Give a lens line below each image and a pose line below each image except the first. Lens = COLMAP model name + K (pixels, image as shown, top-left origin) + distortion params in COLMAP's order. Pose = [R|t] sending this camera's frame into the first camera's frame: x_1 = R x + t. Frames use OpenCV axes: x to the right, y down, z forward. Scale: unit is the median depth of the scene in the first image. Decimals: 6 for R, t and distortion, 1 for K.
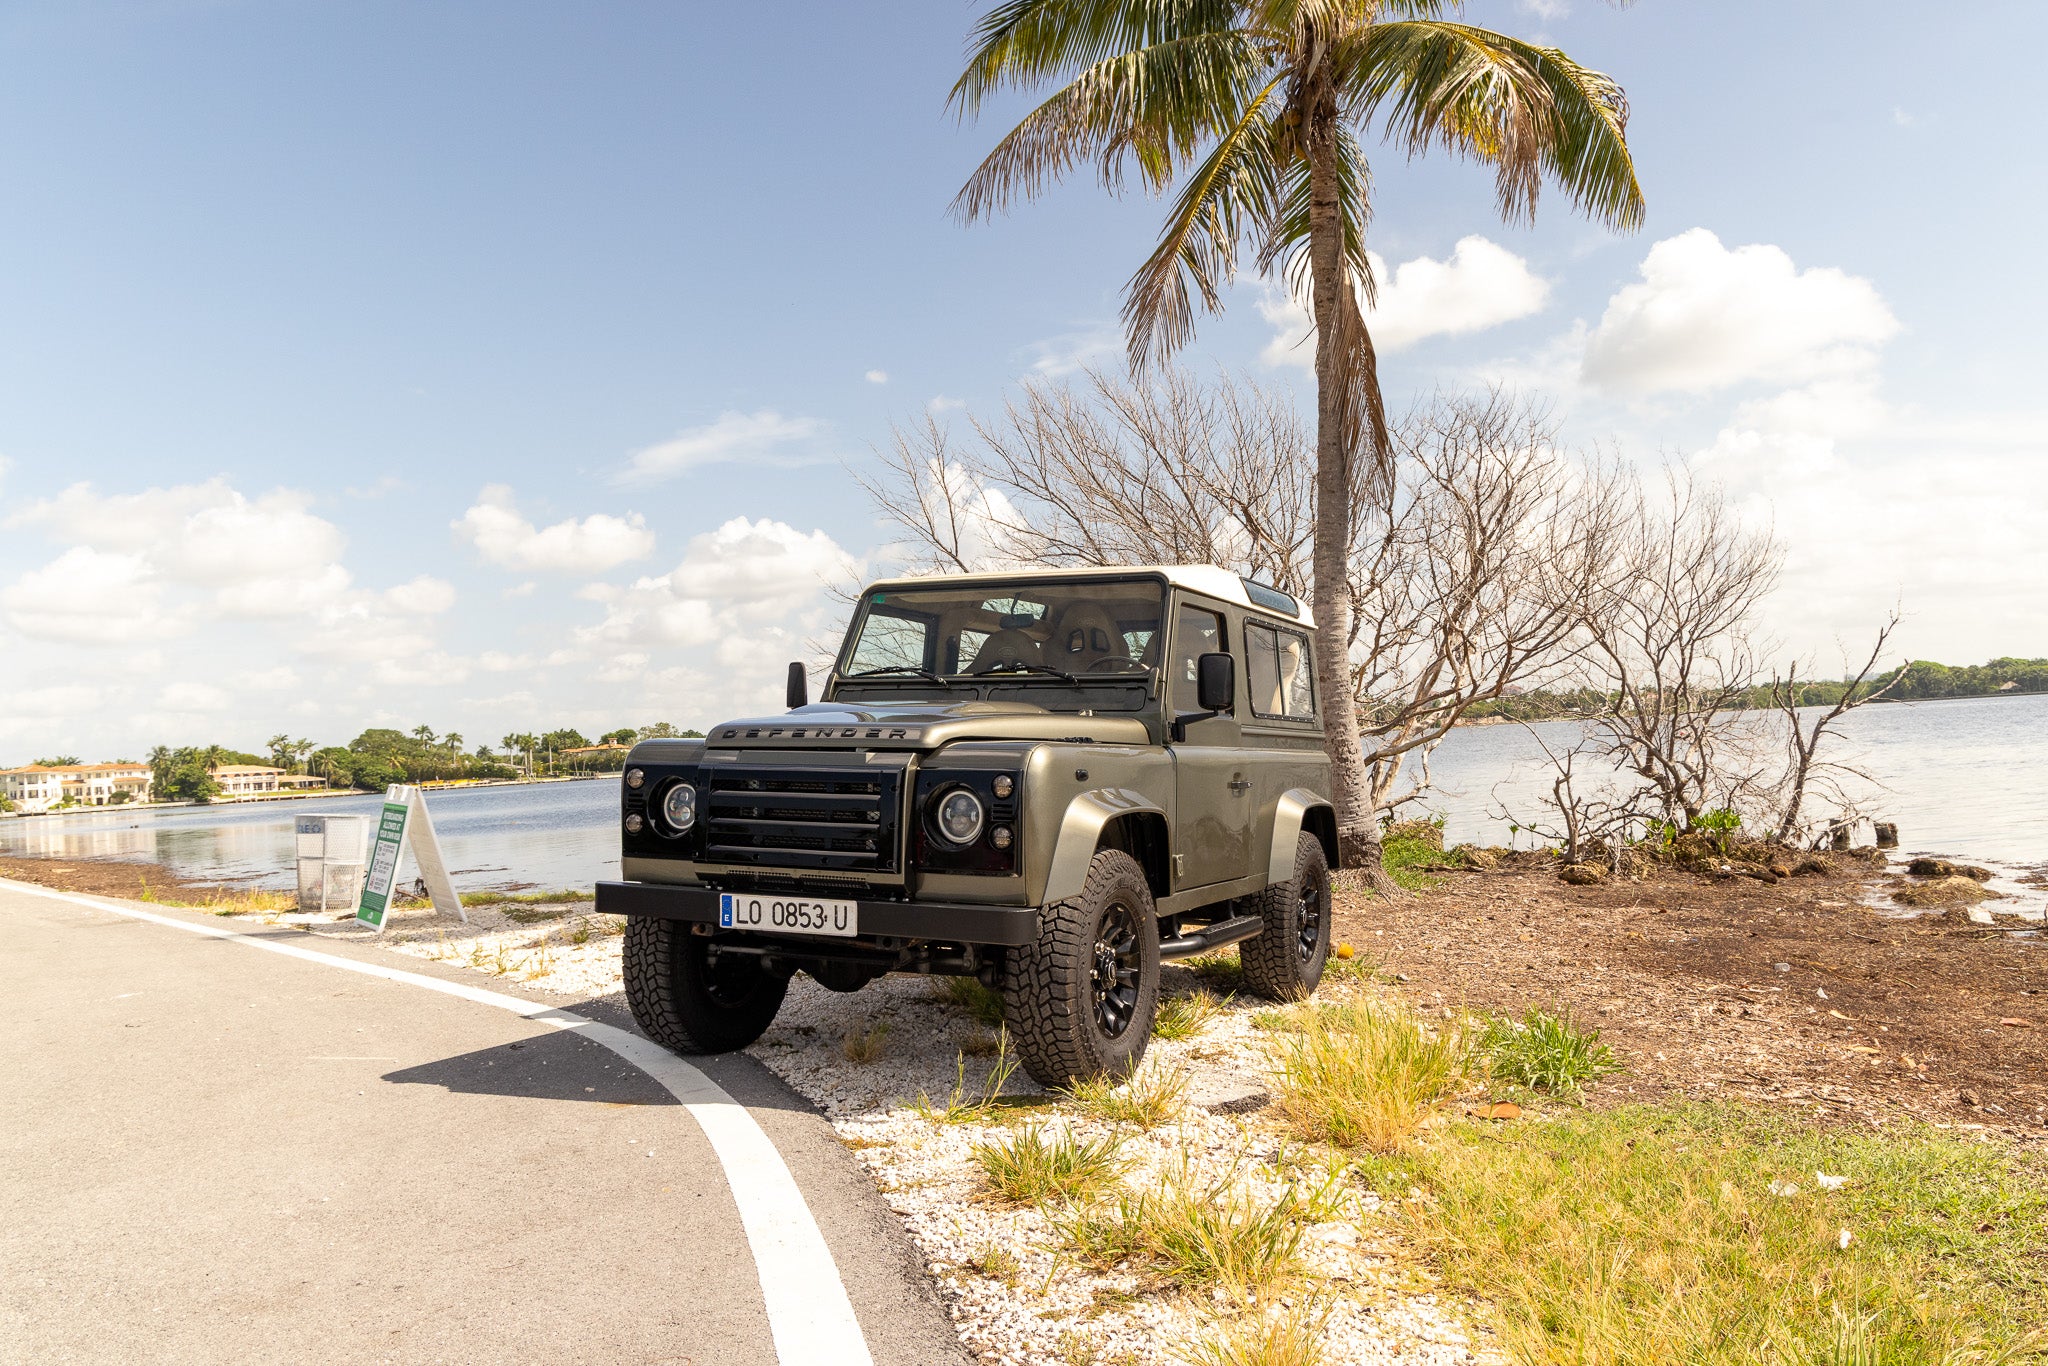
lens RADIAL K [[1534.8, 0, 1033.4], [0, 1534.8, 680.3], [0, 0, 1]] dist [-0.006526, 0.005936]
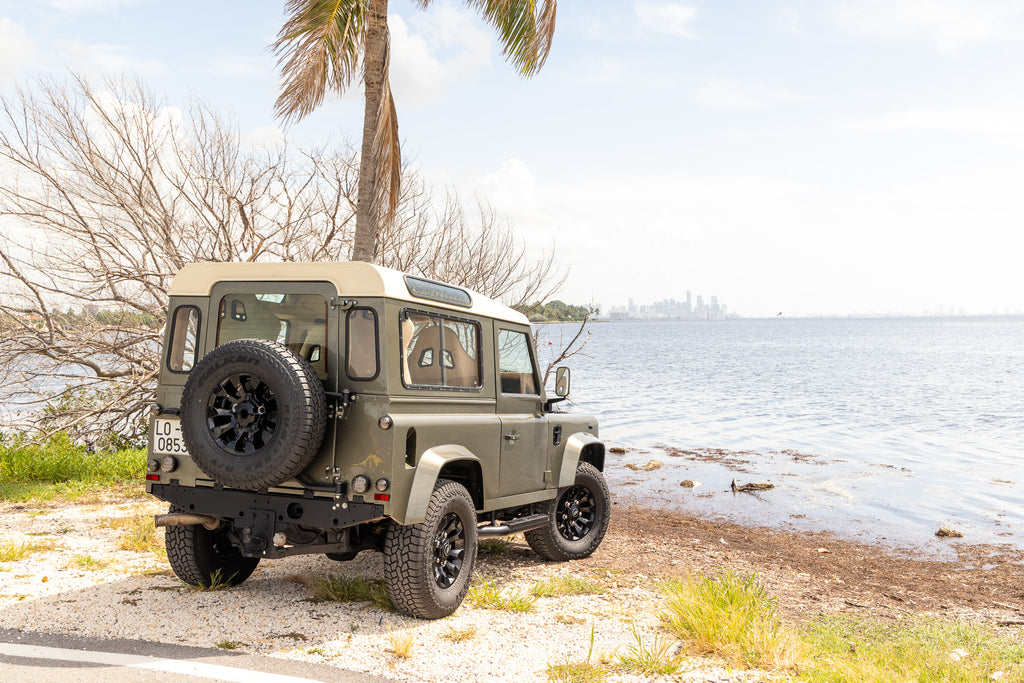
lens RADIAL K [[1078.2, 0, 517.3], [0, 1078.2, 352.2], [0, 0, 1]] dist [0.008159, 0.002160]
pose [[0.806607, 0.027190, 0.590462, -0.475868], [-0.055796, 0.997983, 0.030265, -0.048760], [-0.588448, -0.057357, 0.806498, 0.124122]]
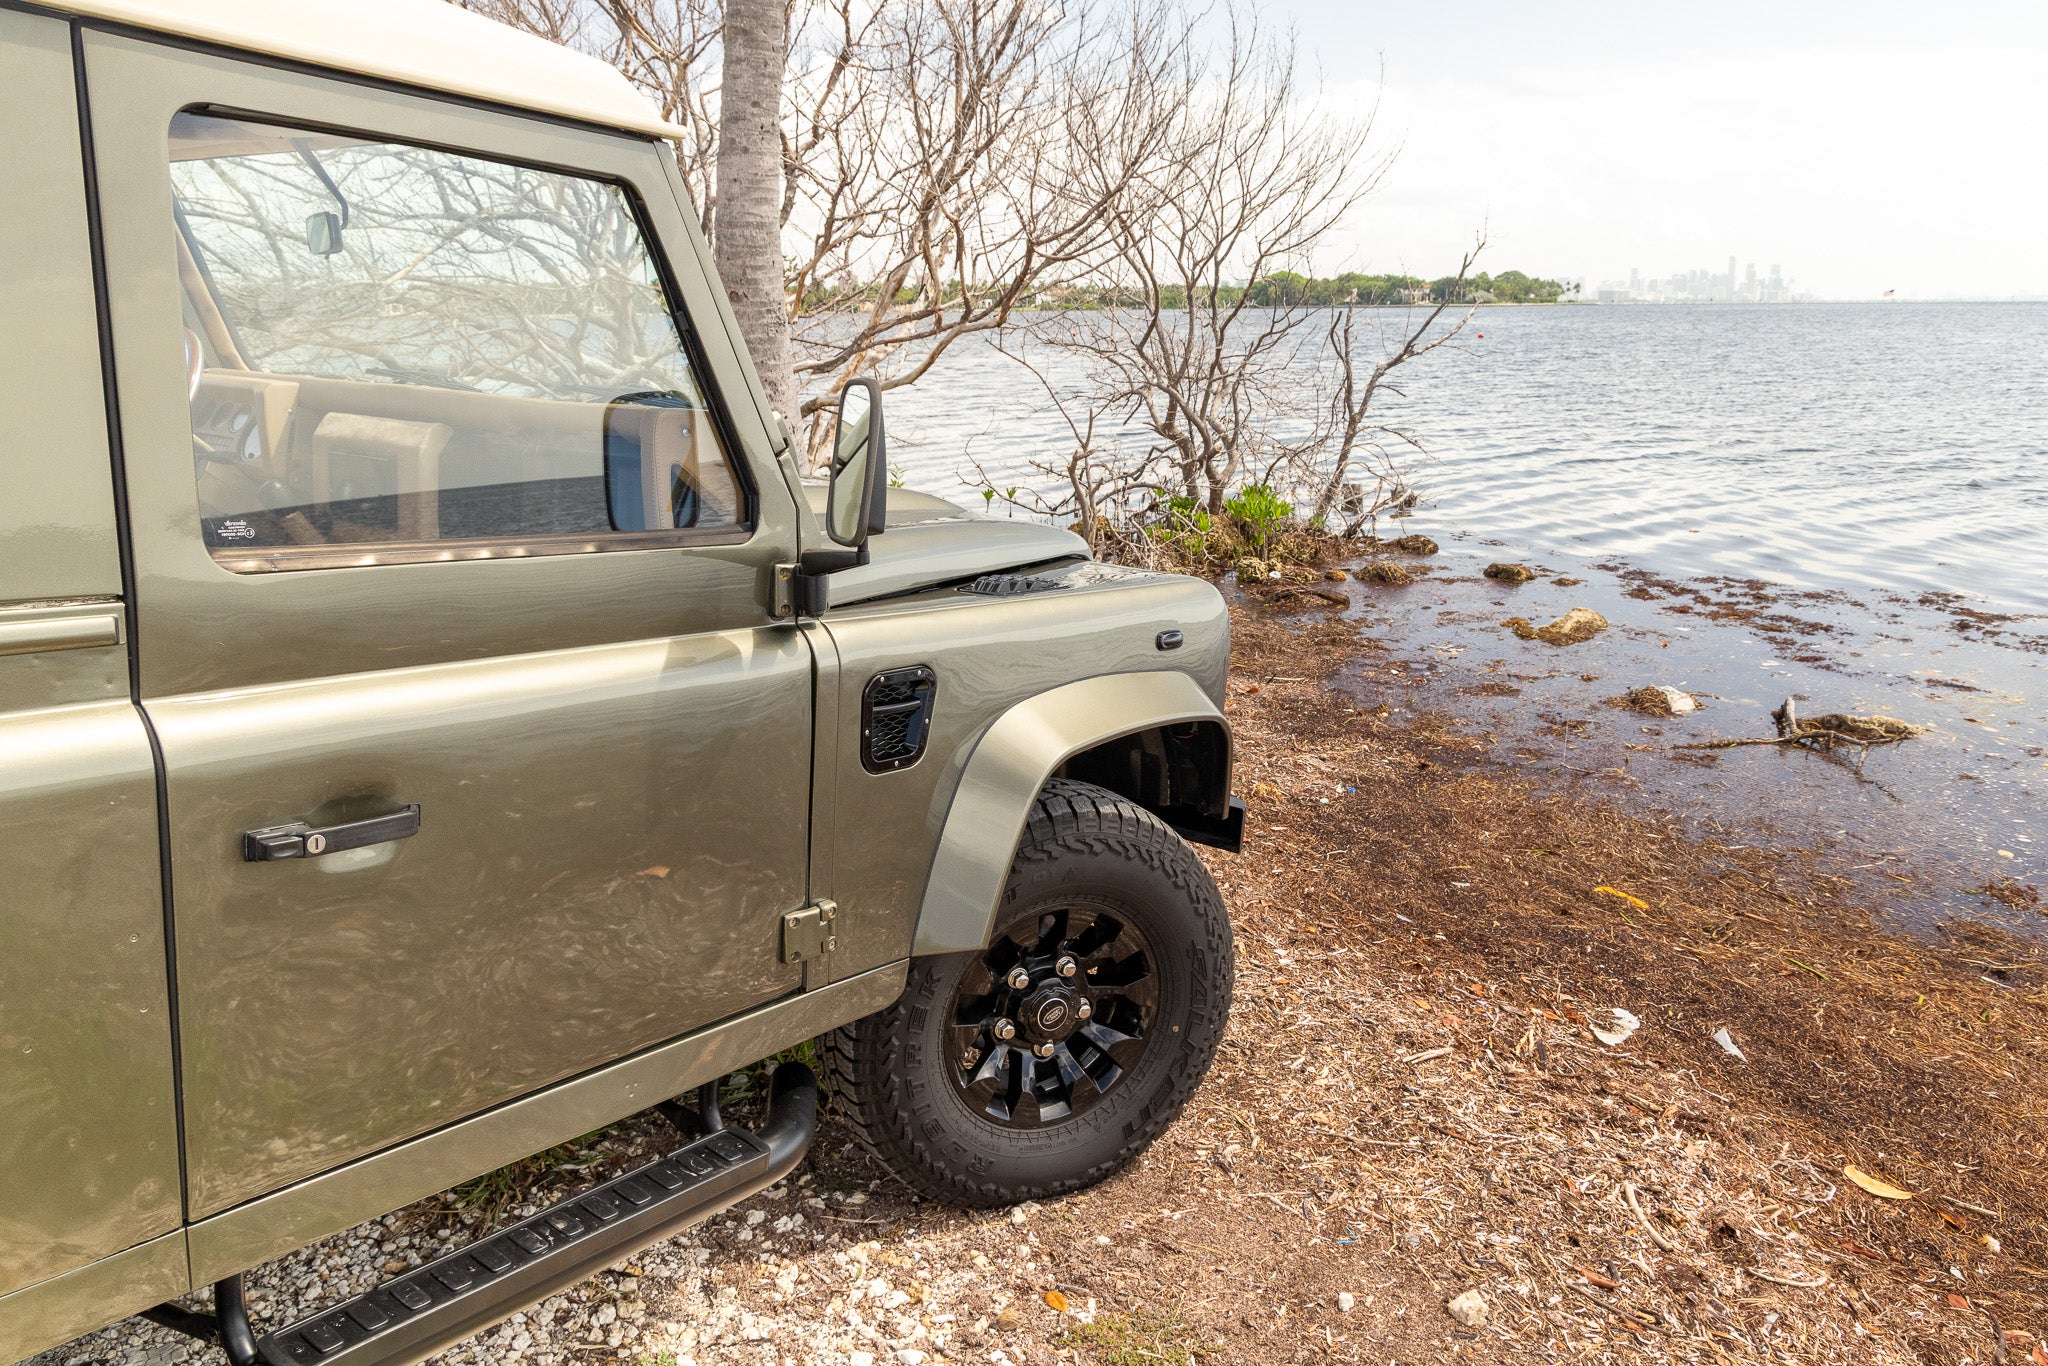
lens RADIAL K [[1519.8, 0, 1029.6], [0, 1519.8, 692.7], [0, 0, 1]] dist [-0.007191, -0.002156]
pose [[0.931662, -0.042496, 0.360832, 0.136793], [-0.058603, 0.962555, 0.264676, -0.022916], [-0.358569, -0.267735, 0.894286, 0.707037]]
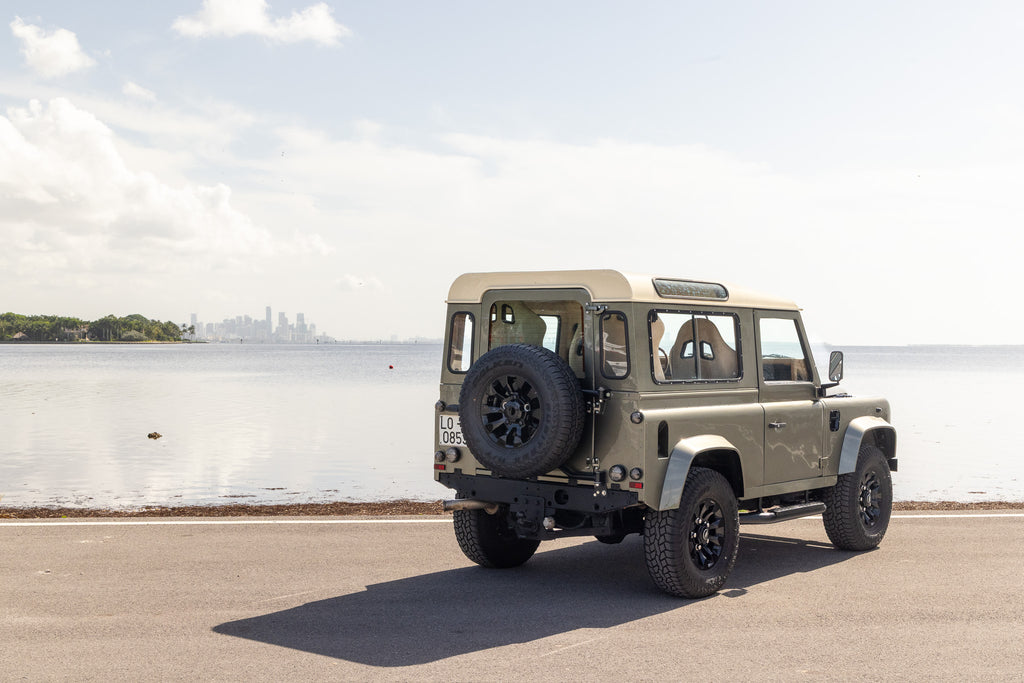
lens RADIAL K [[1356.2, 0, 515.0], [0, 1356.2, 341.4], [0, 0, 1]] dist [0.024804, 0.032964]
pose [[0.939300, -0.017880, 0.342632, -0.550302], [-0.006865, 0.997462, 0.070872, -0.106084], [-0.343029, -0.068922, 0.936793, -0.171599]]
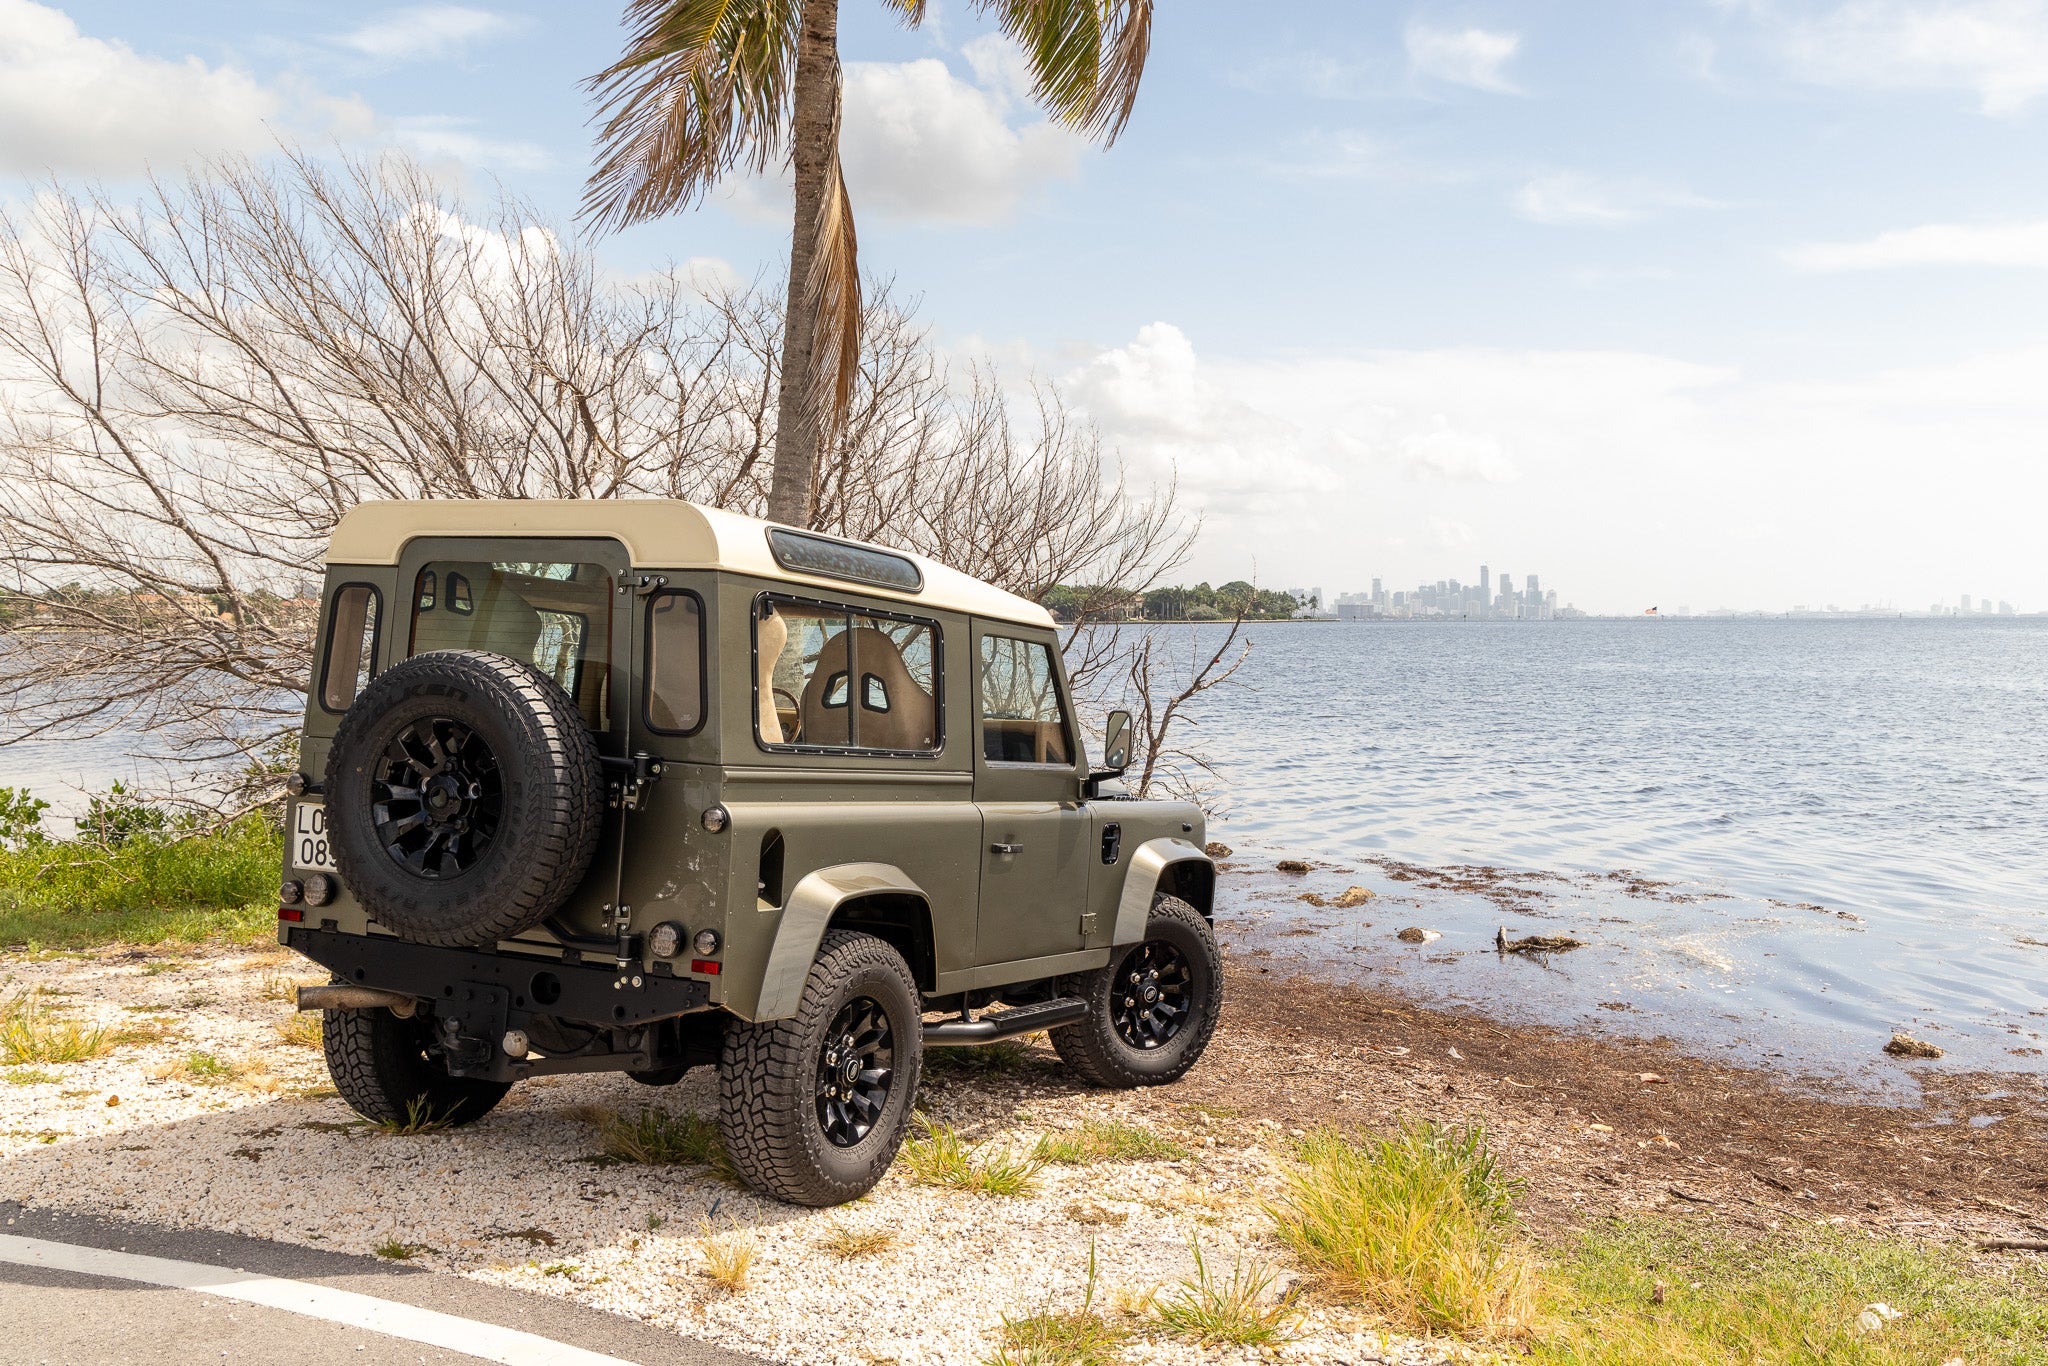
lens RADIAL K [[1966.4, 0, 1026.8], [0, 1966.4, 694.8], [0, 0, 1]] dist [0.003396, 0.004945]
pose [[0.845977, 0.031500, 0.532289, -0.373891], [-0.065392, 0.996847, 0.044937, -0.053853], [-0.529195, -0.072823, 0.845369, 0.144885]]
